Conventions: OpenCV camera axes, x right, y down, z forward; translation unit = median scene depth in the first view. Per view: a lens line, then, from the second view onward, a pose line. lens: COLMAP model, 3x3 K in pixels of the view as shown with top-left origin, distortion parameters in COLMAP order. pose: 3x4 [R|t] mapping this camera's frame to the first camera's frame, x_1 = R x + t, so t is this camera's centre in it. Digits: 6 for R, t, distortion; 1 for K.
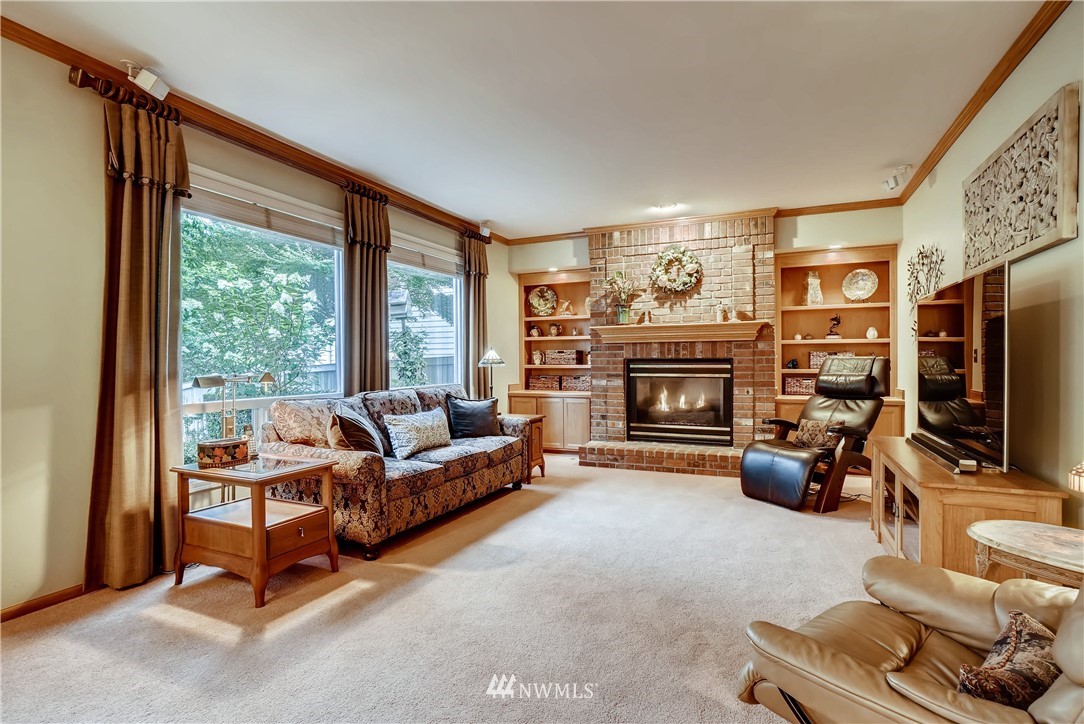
lens RADIAL K [[520.5, 0, 553.2], [0, 520.5, 363.3], [0, 0, 1]] dist [-0.022219, 0.010186]
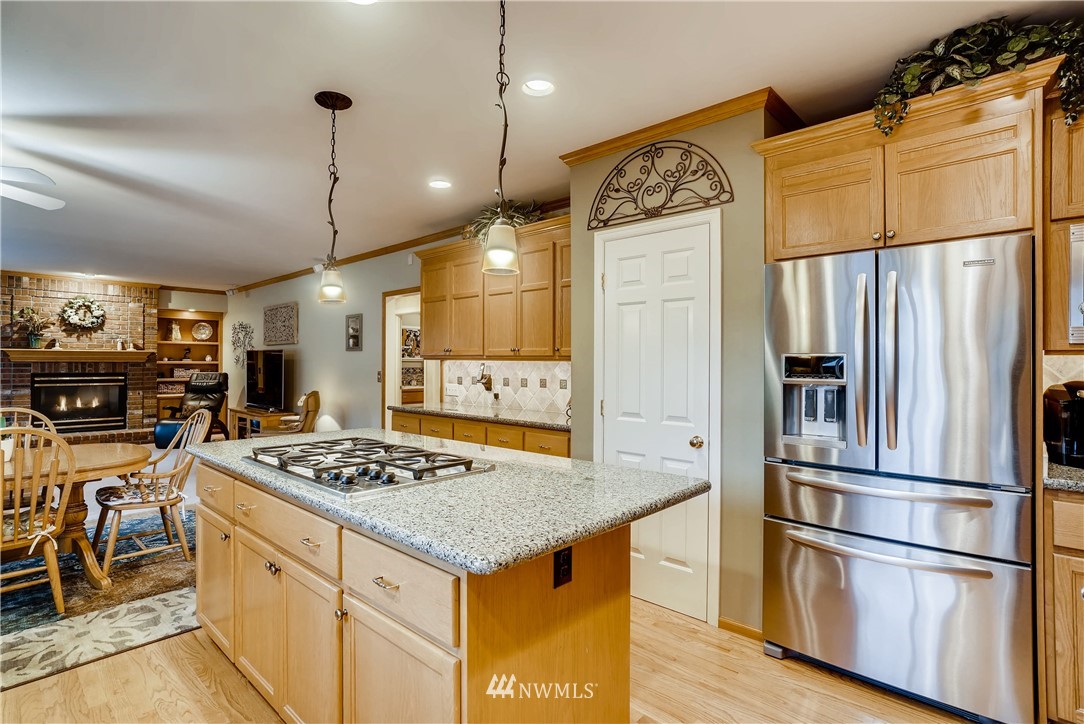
lens RADIAL K [[545.4, 0, 538.1], [0, 545.4, 356.6], [0, 0, 1]] dist [-0.032362, 0.016228]
pose [[0.336719, 0.016496, 0.941461, -0.769495], [-0.003035, 0.999860, -0.016434, -0.035502], [-0.941600, 0.002677, 0.336722, -0.725991]]
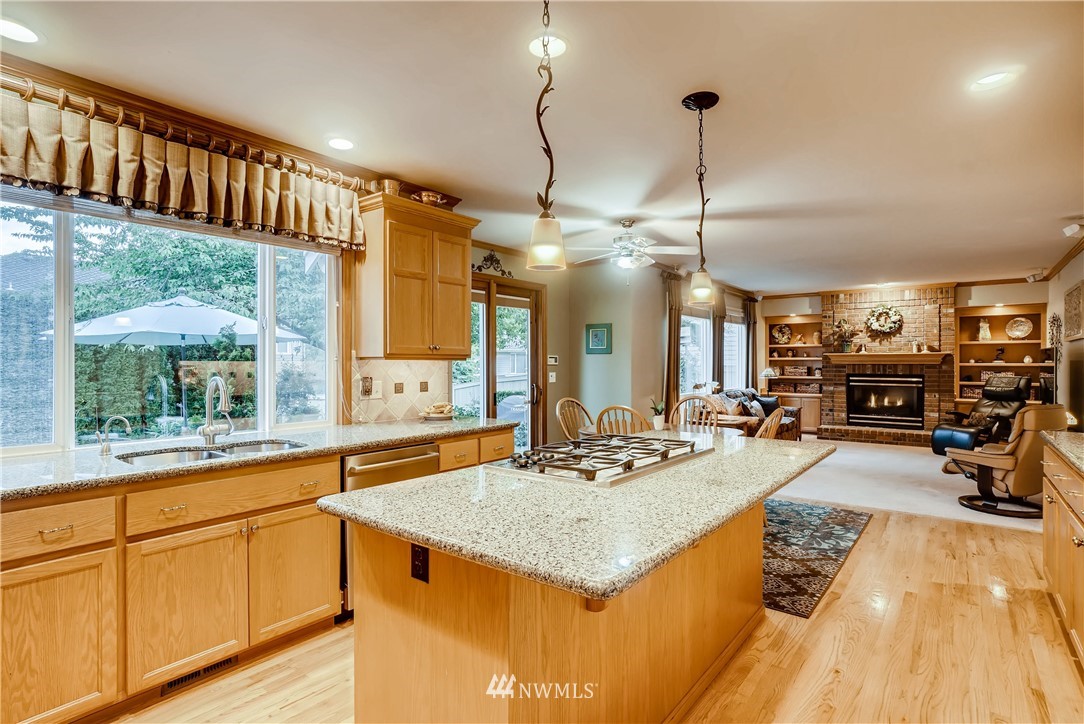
lens RADIAL K [[545.4, 0, 540.1], [0, 545.4, 363.7], [0, 0, 1]] dist [-0.032362, 0.016228]
pose [[0.967528, 0.006154, -0.252689, -0.377237], [-0.006185, 0.999981, 0.000673, -0.036773], [0.252689, 0.000912, 0.967547, -0.898487]]
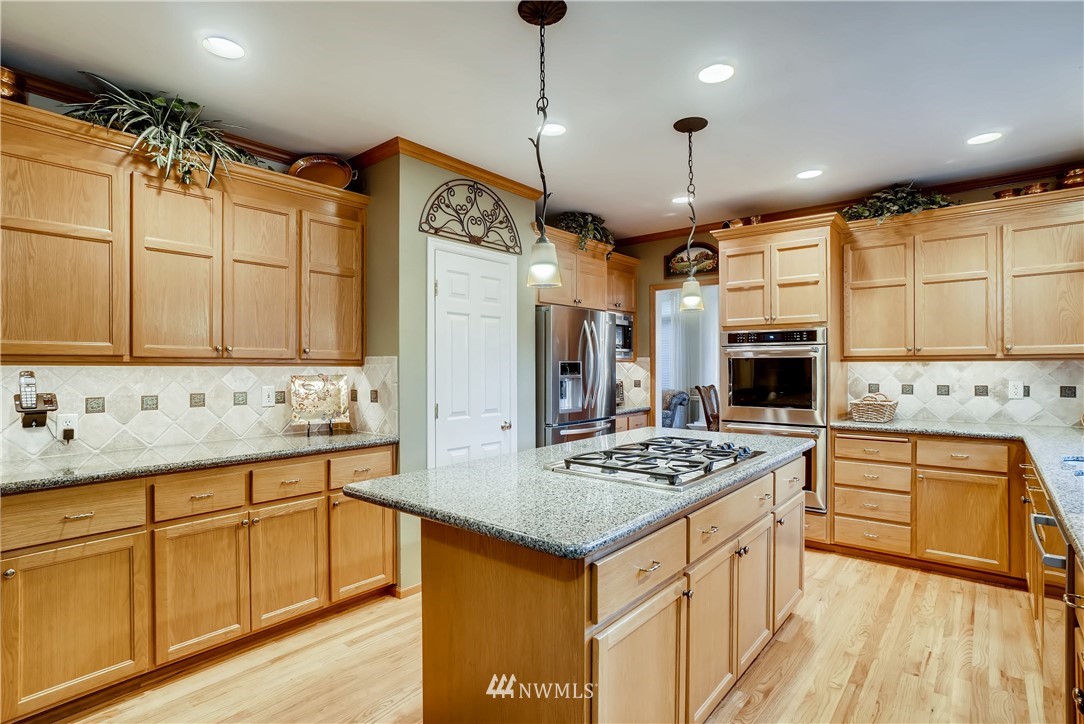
lens RADIAL K [[545.4, 0, 543.4], [0, 545.4, 368.1], [0, 0, 1]] dist [-0.032362, 0.016228]
pose [[-0.961710, 0.009209, 0.273914, -0.458555], [0.010827, 0.999932, 0.004396, -0.039357], [-0.273855, 0.007193, -0.961744, -0.016967]]
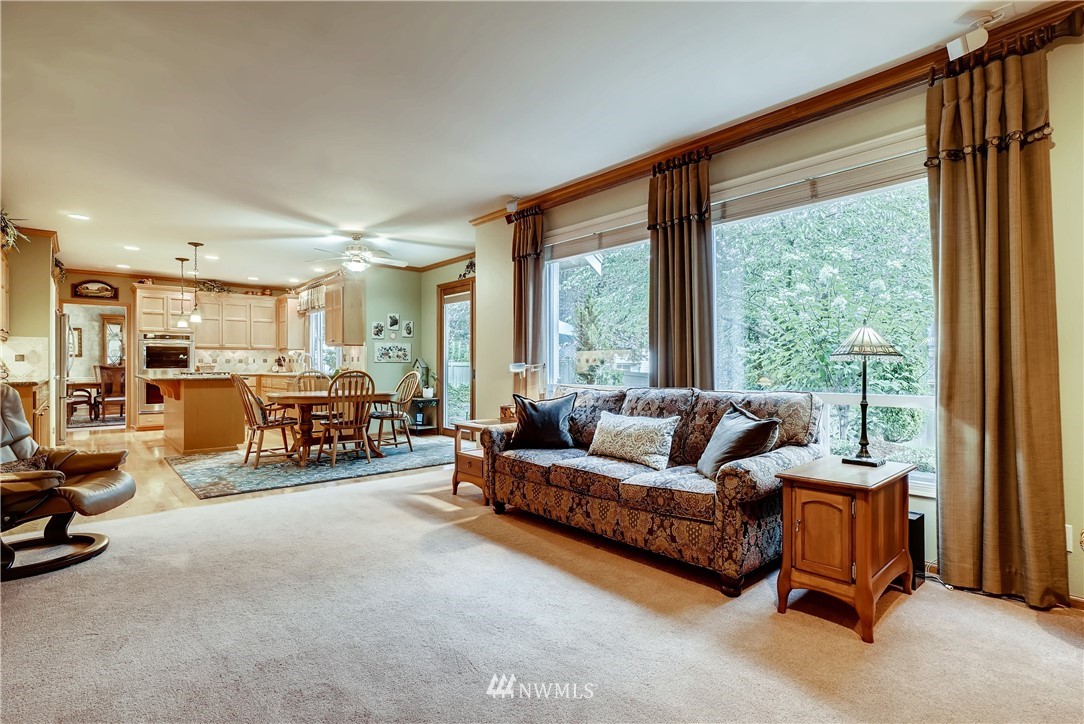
lens RADIAL K [[520.5, 0, 532.1], [0, 520.5, 360.3], [0, 0, 1]] dist [-0.022219, 0.010186]
pose [[-0.427149, 0.001991, -0.904179, 0.419144], [0.005416, 0.999985, -0.000356, 0.003626], [0.904165, -0.005049, -0.427154, 0.890777]]
